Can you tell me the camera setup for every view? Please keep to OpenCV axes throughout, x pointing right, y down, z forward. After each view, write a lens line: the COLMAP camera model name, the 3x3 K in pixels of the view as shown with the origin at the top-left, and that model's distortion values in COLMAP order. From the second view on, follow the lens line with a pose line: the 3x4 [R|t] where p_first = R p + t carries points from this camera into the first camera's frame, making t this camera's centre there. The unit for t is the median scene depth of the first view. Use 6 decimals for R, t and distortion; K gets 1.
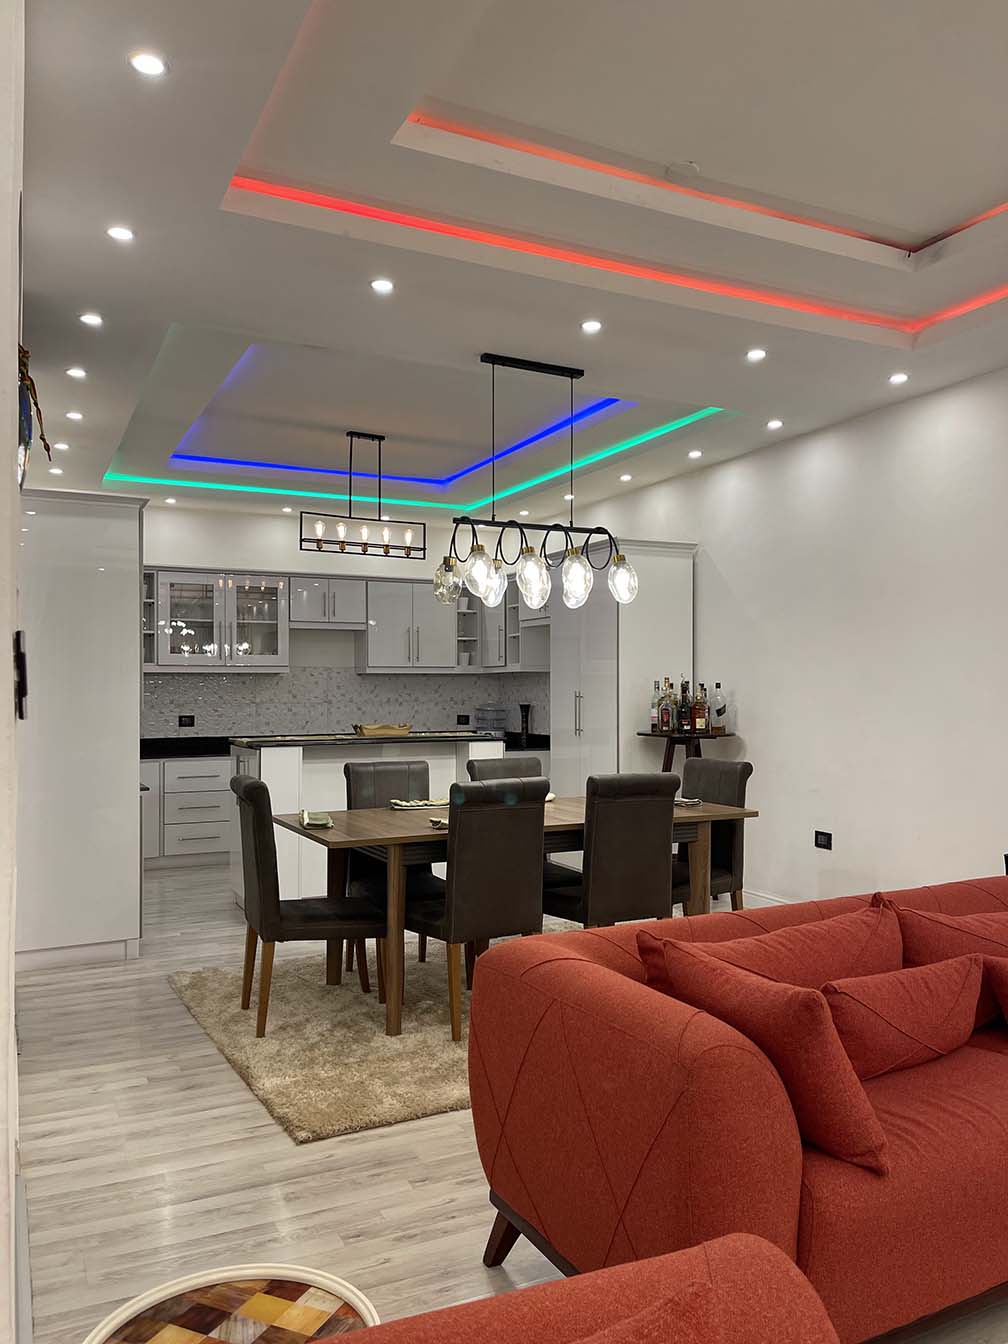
lens RADIAL K [[1017.8, 0, 509.5], [0, 1017.8, 687.1], [0, 0, 1]] dist [0.073782, -0.099062]
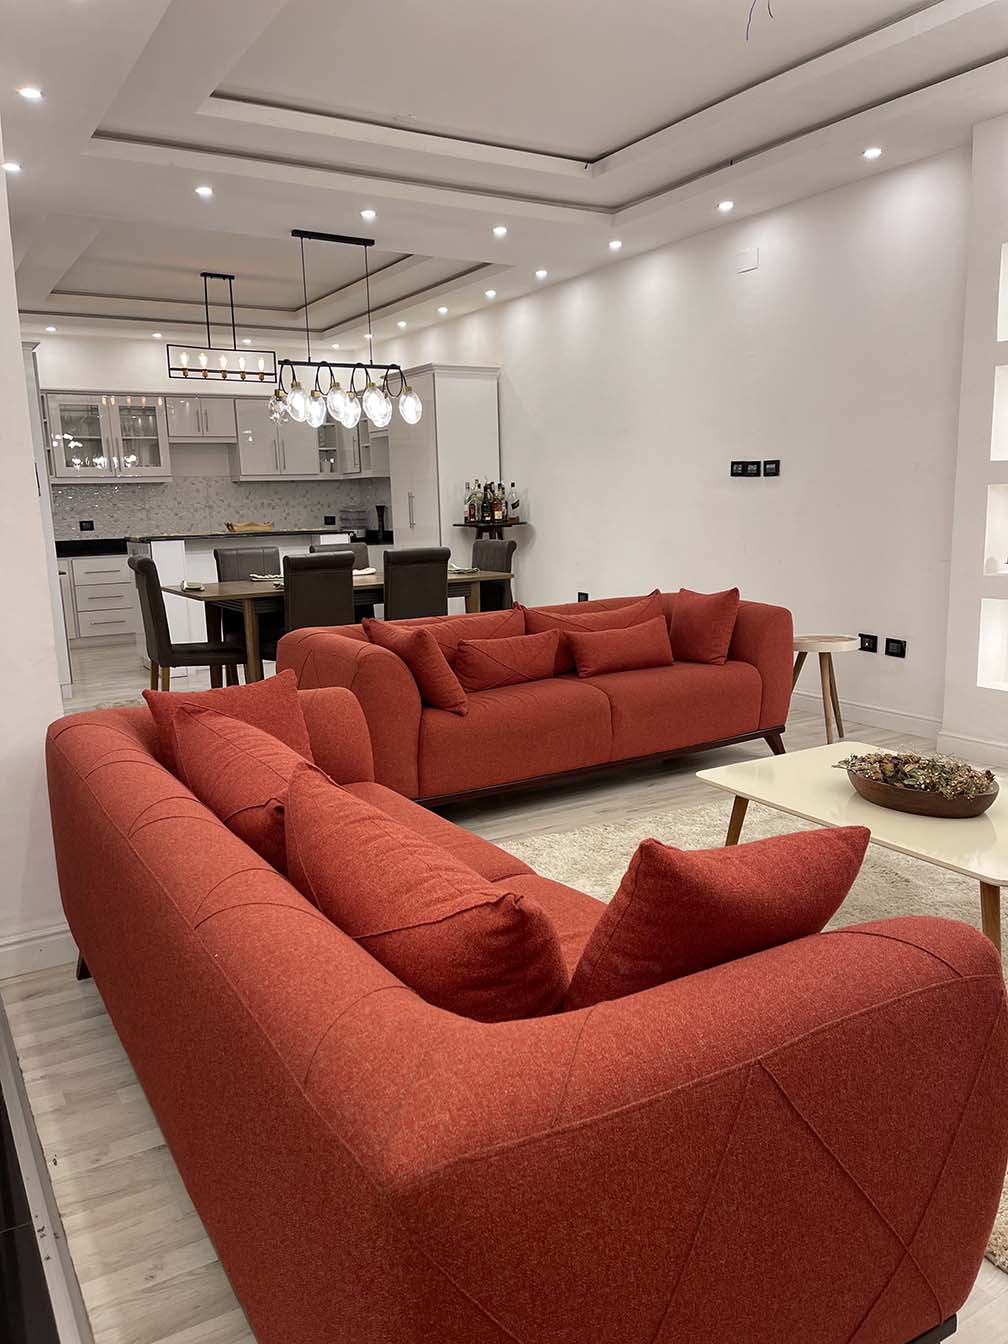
lens RADIAL K [[1017.8, 0, 510.4], [0, 1017.8, 691.9], [0, 0, 1]] dist [0.073782, -0.099062]
pose [[0.995852, -0.040289, 0.081585, 0.081826], [0.023997, 0.981176, 0.191620, 0.007606], [-0.087769, -0.188867, 0.978073, -0.293862]]
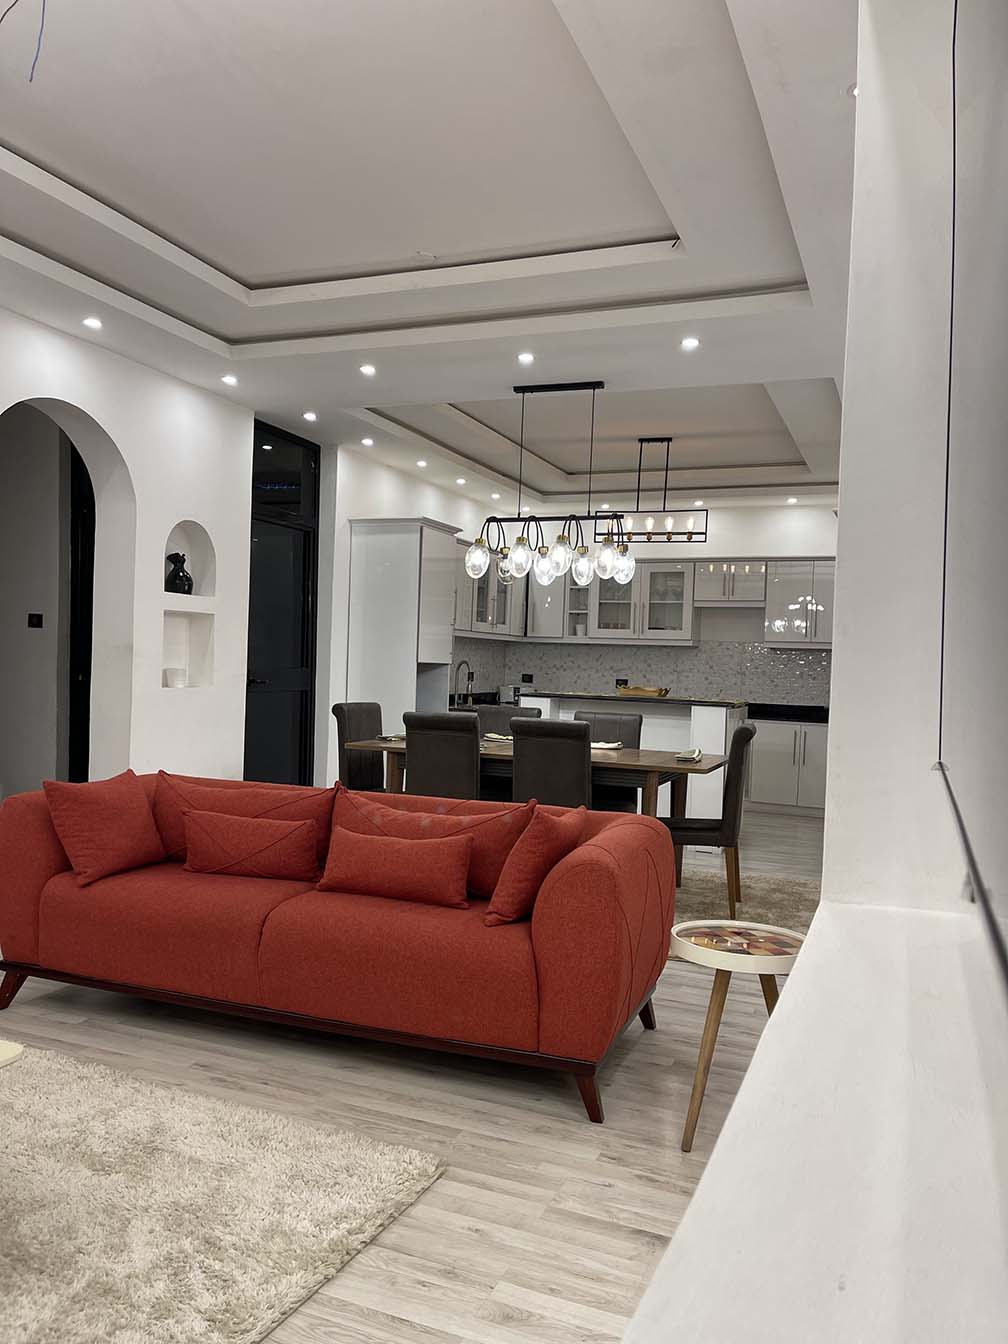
lens RADIAL K [[1017.8, 0, 495.1], [0, 1017.8, 690.2], [0, 0, 1]] dist [0.073782, -0.099062]
pose [[0.659720, 0.047709, -0.749996, 0.633466], [-0.034986, 0.998851, 0.032764, 0.007909], [0.750697, 0.004624, 0.660631, 0.093877]]
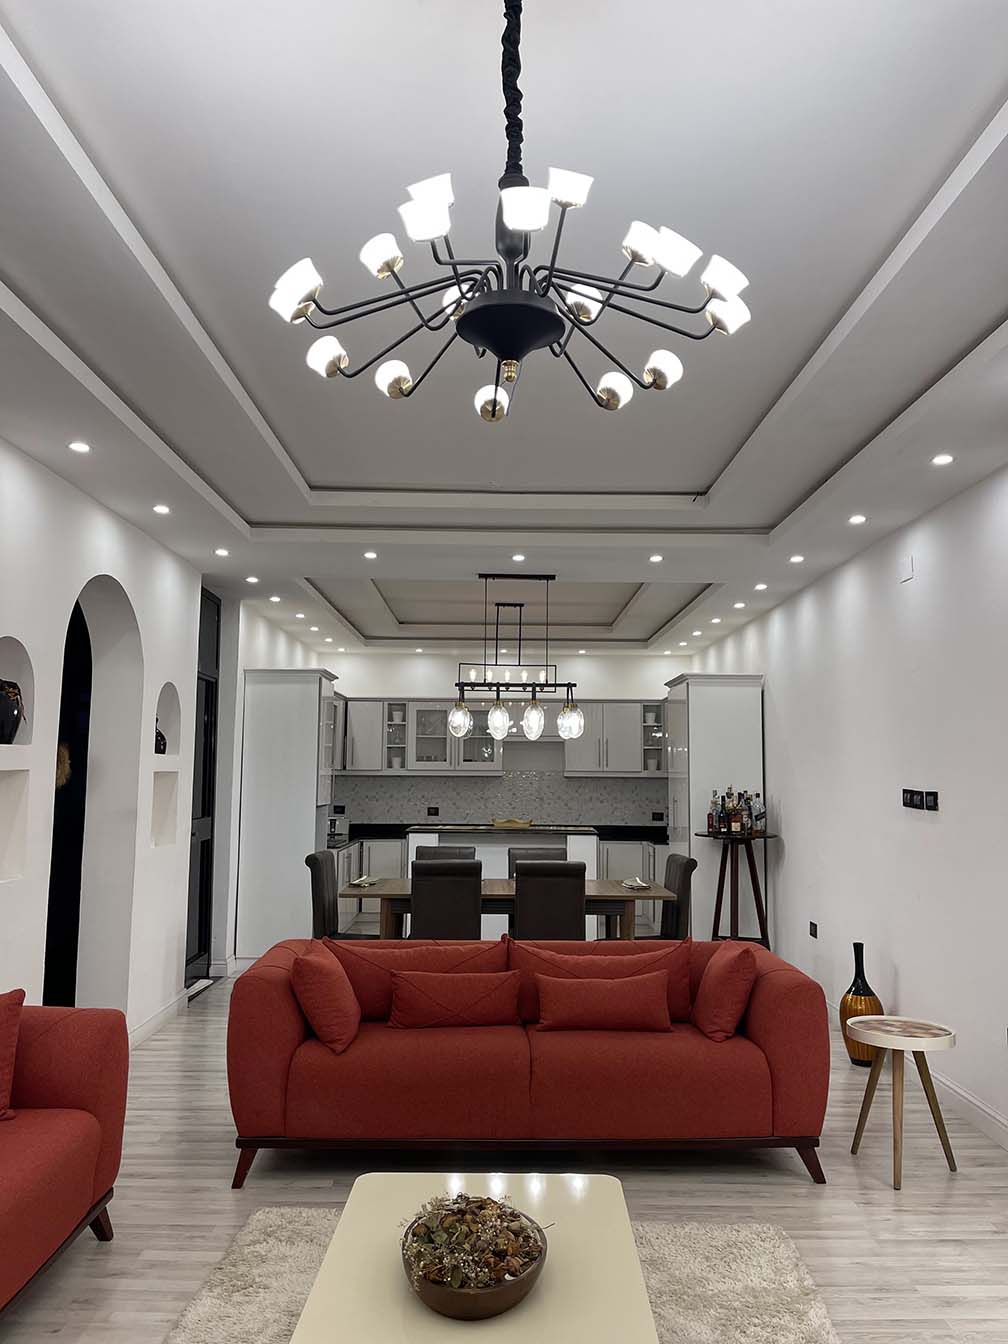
lens RADIAL K [[1017.8, 0, 502.8], [0, 1017.8, 682.9], [0, 0, 1]] dist [0.073782, -0.099062]
pose [[0.899128, -0.028442, -0.436761, 0.443313], [-0.010503, 0.996197, -0.086493, -0.024890], [0.437560, 0.082356, 0.895410, -0.208422]]
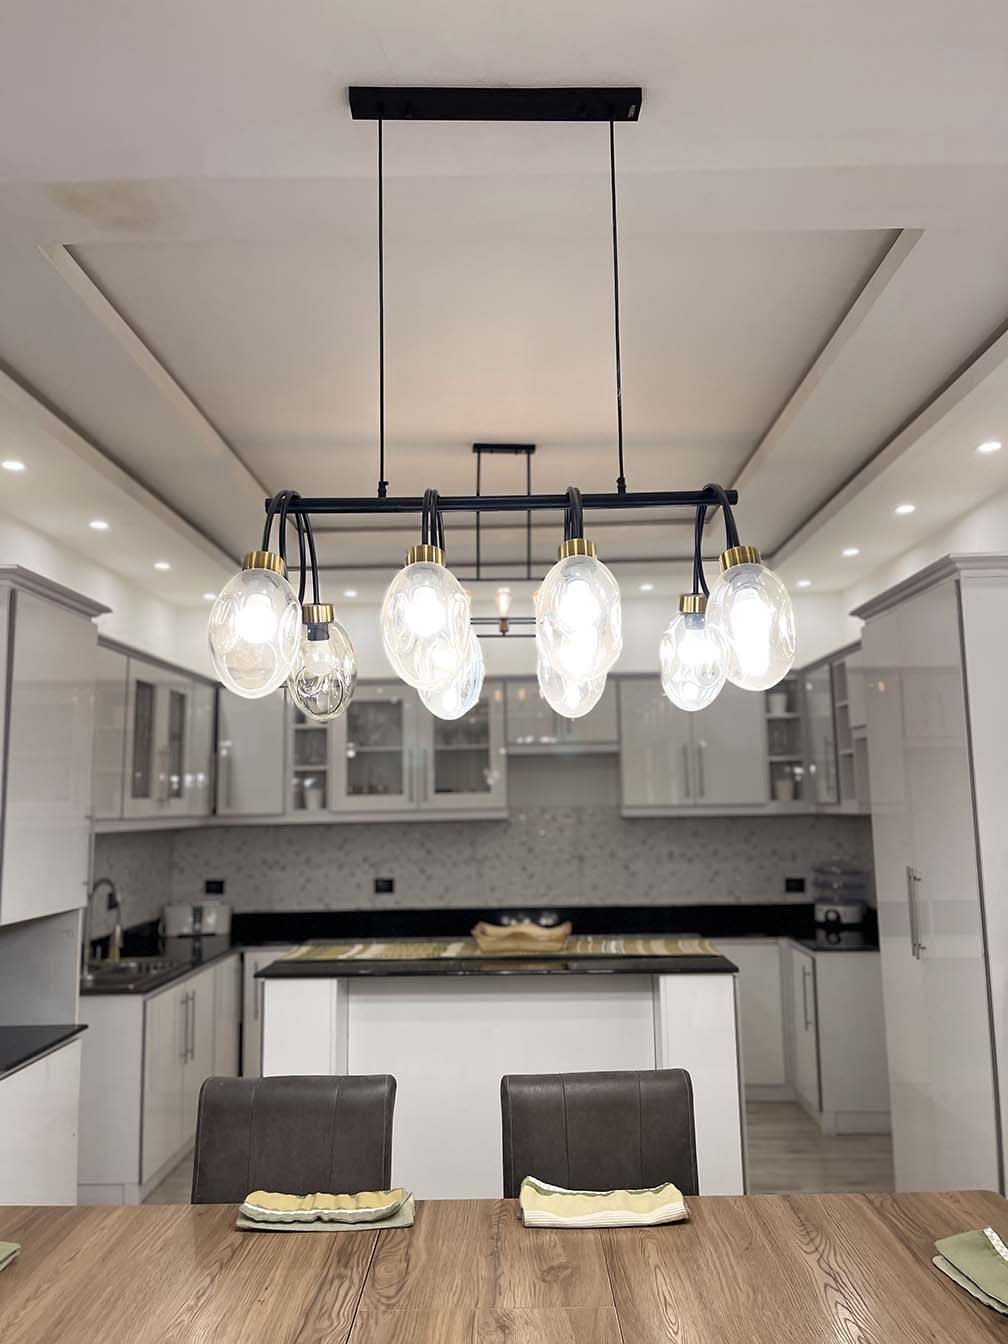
lens RADIAL K [[1017.8, 0, 507.5], [0, 1017.8, 672.4], [0, 0, 1]] dist [0.073782, -0.099062]
pose [[0.890356, -0.069843, -0.449876, 0.132059], [0.015718, 0.992289, -0.122946, -0.034250], [0.454994, 0.102395, 0.884588, 0.470173]]
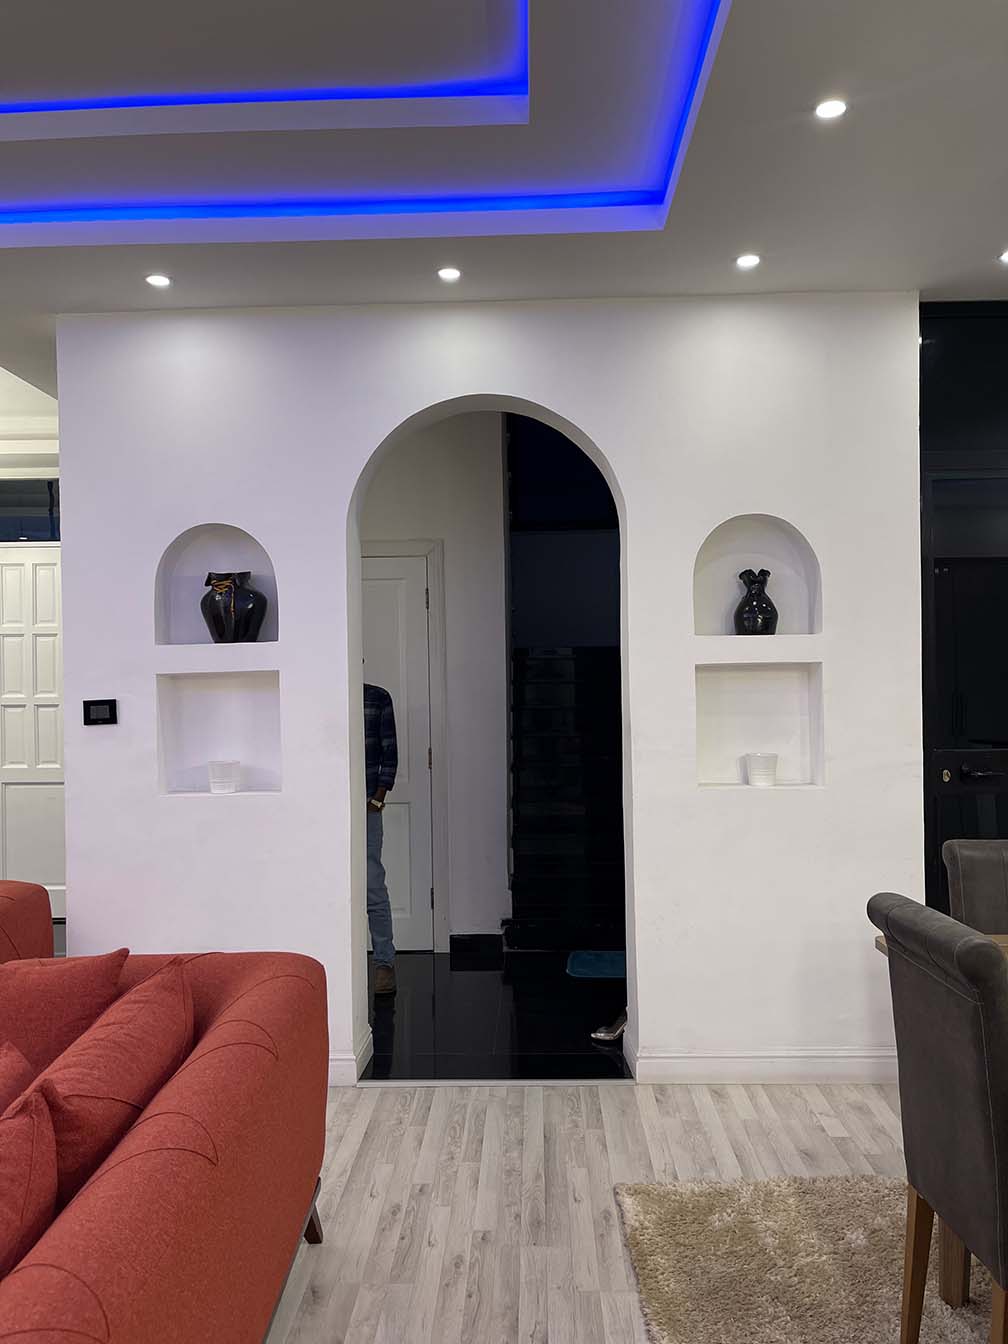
lens RADIAL K [[1017.8, 0, 514.9], [0, 1017.8, 686.4], [0, 0, 1]] dist [0.073782, -0.099062]
pose [[-0.481820, 0.000737, -0.876270, 0.314664], [0.016099, 0.999838, -0.008011, -0.007117], [0.876122, -0.017967, -0.481754, 0.644019]]
